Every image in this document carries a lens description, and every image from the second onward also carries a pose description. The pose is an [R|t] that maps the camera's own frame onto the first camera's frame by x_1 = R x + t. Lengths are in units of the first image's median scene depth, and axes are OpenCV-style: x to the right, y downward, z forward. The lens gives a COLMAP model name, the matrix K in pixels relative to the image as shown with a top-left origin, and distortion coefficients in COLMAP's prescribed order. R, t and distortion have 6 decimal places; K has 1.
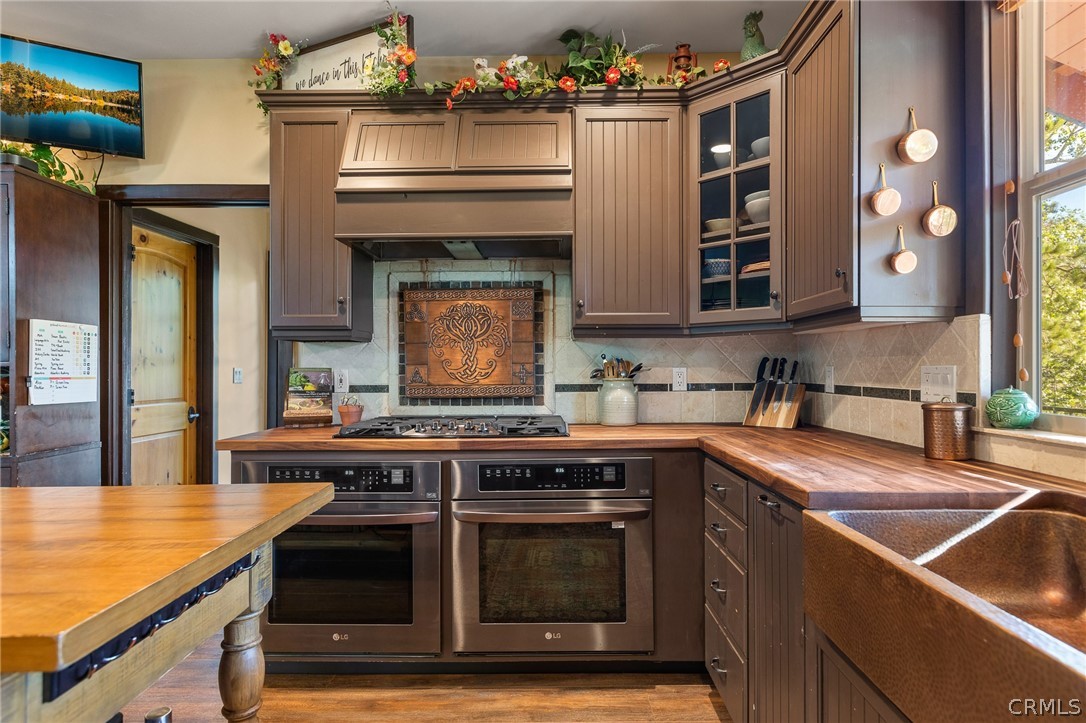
lens RADIAL K [[571.5, 0, 543.5], [0, 571.5, 366.3], [0, 0, 1]] dist [-0.000666, 0.010919]
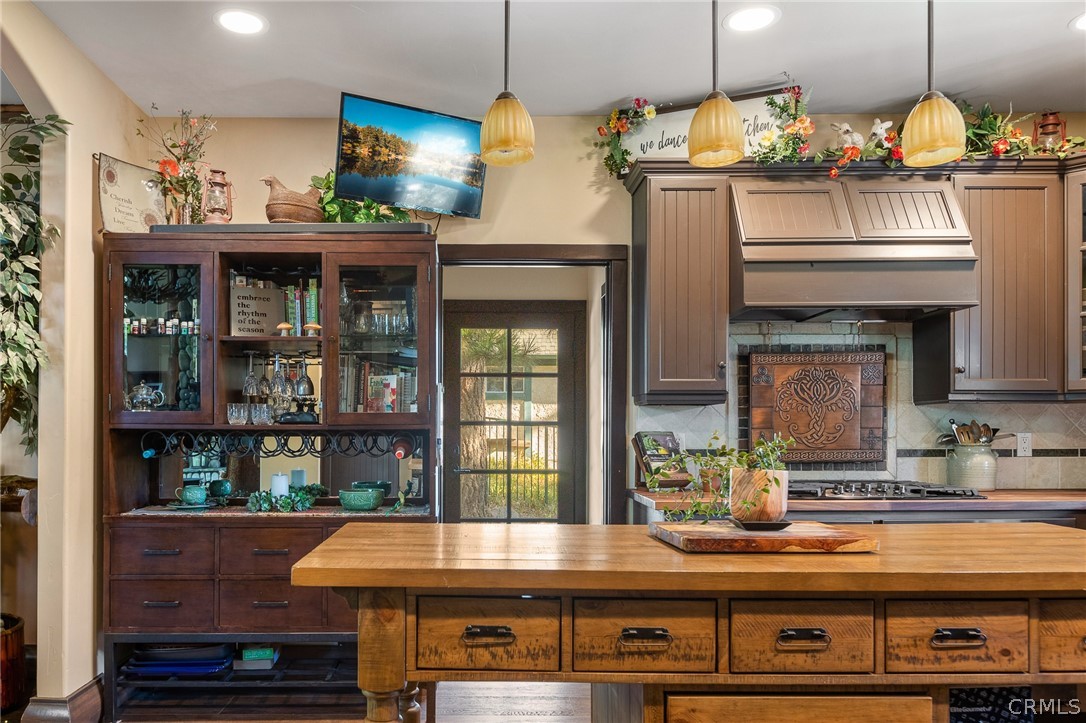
lens RADIAL K [[719.8, 0, 544.8], [0, 719.8, 429.0], [0, 0, 1]] dist [0.004160, -0.001941]
pose [[0.999987, 0.004649, 0.001992, -0.607246], [-0.004650, 0.999989, 0.000834, -0.001698], [-0.001988, -0.000843, 0.999998, -0.249557]]
